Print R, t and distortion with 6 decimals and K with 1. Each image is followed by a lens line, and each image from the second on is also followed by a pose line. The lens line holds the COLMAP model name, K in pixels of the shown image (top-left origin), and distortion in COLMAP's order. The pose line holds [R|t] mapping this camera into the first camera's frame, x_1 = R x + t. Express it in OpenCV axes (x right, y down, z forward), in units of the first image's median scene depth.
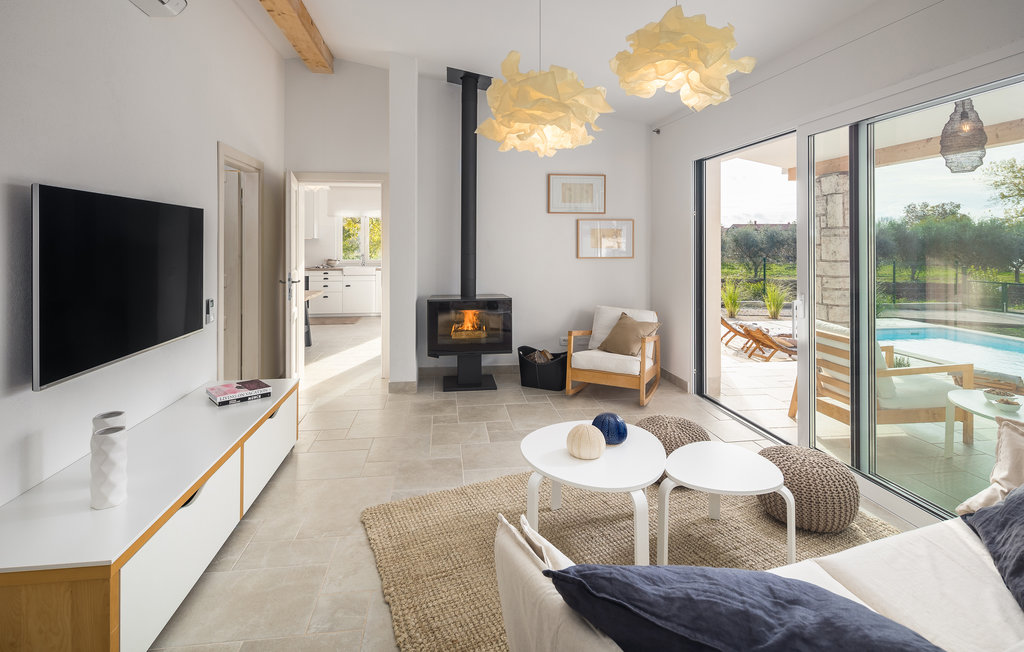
lens RADIAL K [[490.0, 0, 510.9], [0, 490.0, 237.0], [0, 0, 1]] dist [0.001676, 0.000169]
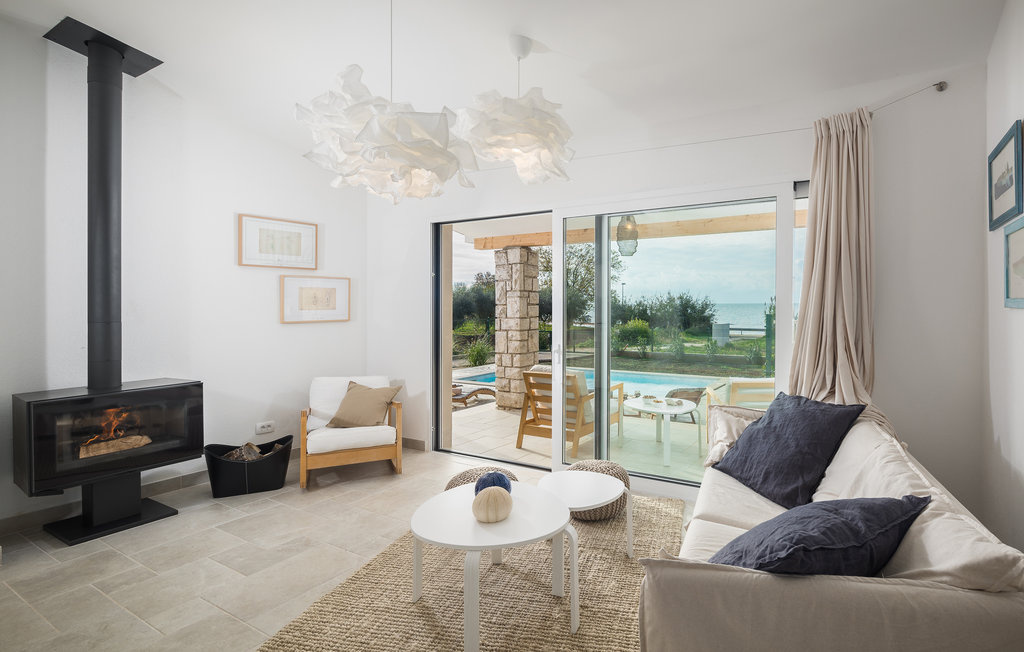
lens RADIAL K [[530.6, 0, 512.1], [0, 530.6, 305.3], [0, 0, 1]] dist [-0.003157, -0.000697]
pose [[0.610107, -0.004983, 0.792303, -0.334284], [-0.004421, 0.999943, 0.009693, 0.003583], [-0.792307, -0.009417, 0.610051, 0.161930]]
